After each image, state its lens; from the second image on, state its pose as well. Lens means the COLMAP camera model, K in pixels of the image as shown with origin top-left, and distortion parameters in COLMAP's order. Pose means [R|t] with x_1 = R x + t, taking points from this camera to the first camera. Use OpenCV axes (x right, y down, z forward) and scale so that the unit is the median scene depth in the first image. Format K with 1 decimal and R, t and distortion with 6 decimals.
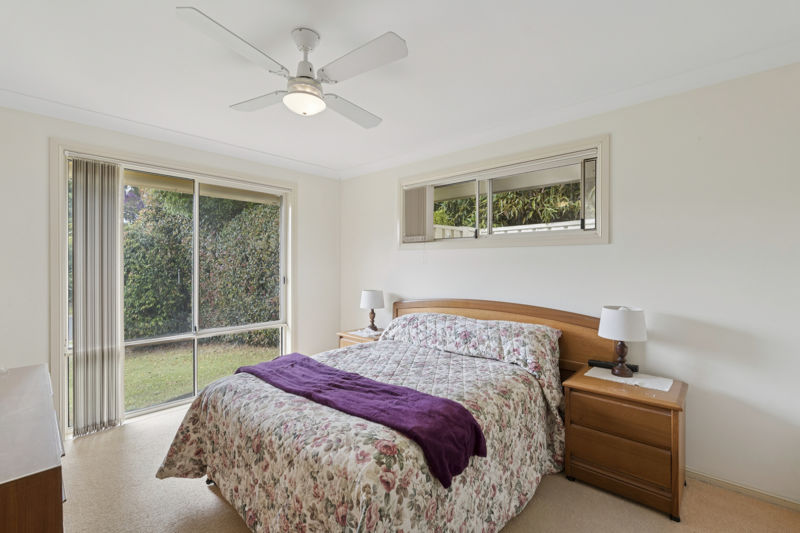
lens RADIAL K [[353.2, 0, 397.3], [0, 353.2, 268.1], [0, 0, 1]] dist [-0.004121, -0.000135]
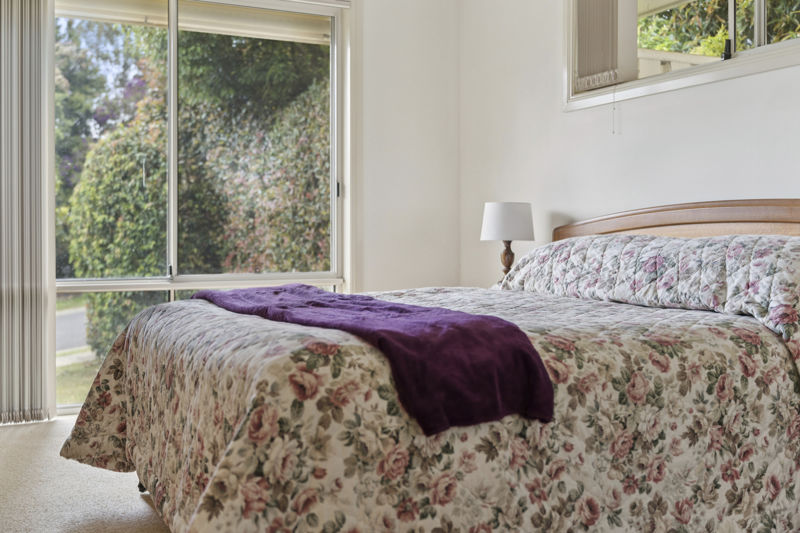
lens RADIAL K [[875.0, 0, 399.3], [0, 875.0, 247.1], [0, 0, 1]] dist [-0.007439, 0.021314]
pose [[0.928451, -0.002001, -0.371450, 0.399563], [0.000389, 0.999990, -0.004415, 0.229244], [0.371455, 0.003955, 0.928443, -0.177654]]
